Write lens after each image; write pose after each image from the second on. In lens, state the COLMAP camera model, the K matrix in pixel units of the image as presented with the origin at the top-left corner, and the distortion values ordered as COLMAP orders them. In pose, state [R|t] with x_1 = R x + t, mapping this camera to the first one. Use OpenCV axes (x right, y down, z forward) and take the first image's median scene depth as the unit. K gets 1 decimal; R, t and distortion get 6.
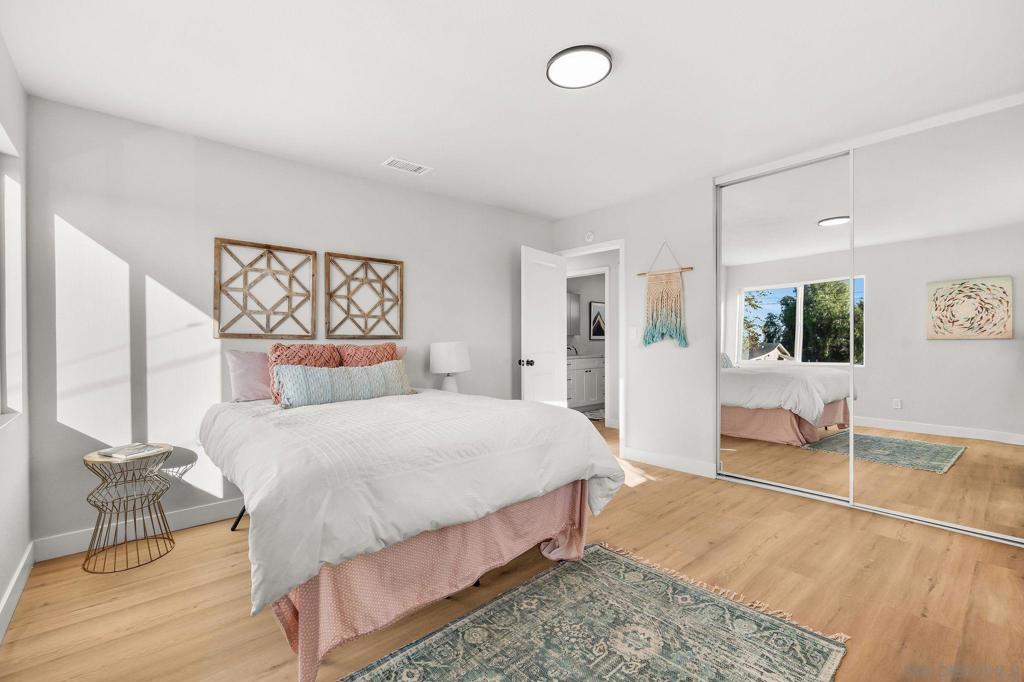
lens RADIAL K [[417.8, 0, 510.8], [0, 417.8, 345.0], [0, 0, 1]] dist [0.000014, 0.000090]
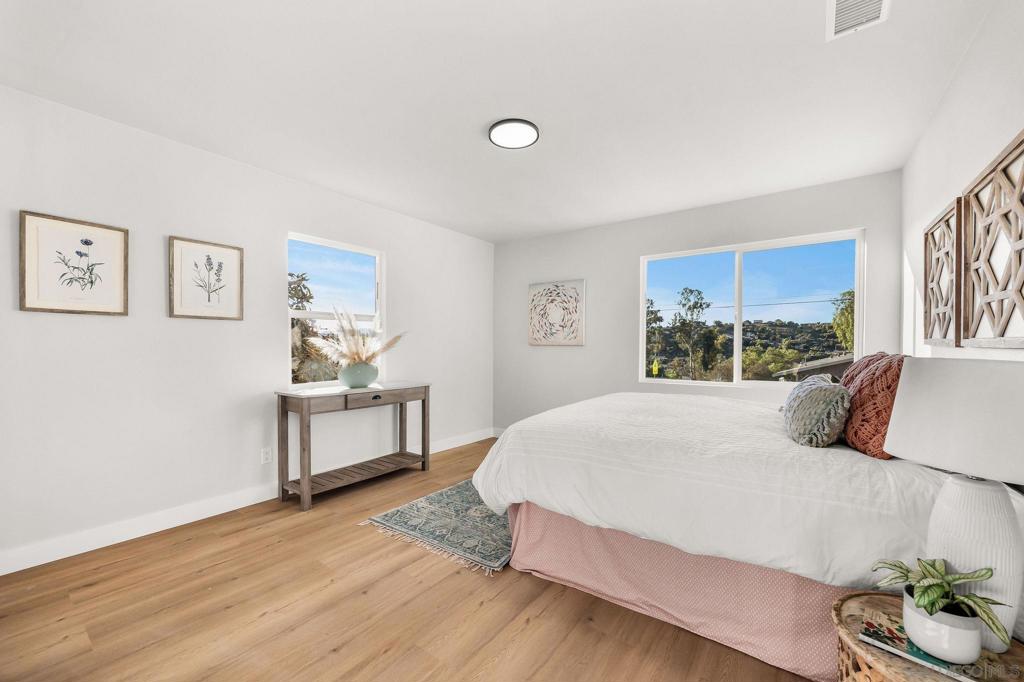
lens RADIAL K [[393.3, 0, 512.0], [0, 393.3, 341.0], [0, 0, 1]] dist [0.000408, 0.000071]
pose [[-0.981189, -0.000371, -0.193047, 0.404947], [-0.003422, 0.999874, 0.015472, -0.062369], [0.193017, 0.015841, -0.981067, 2.187486]]
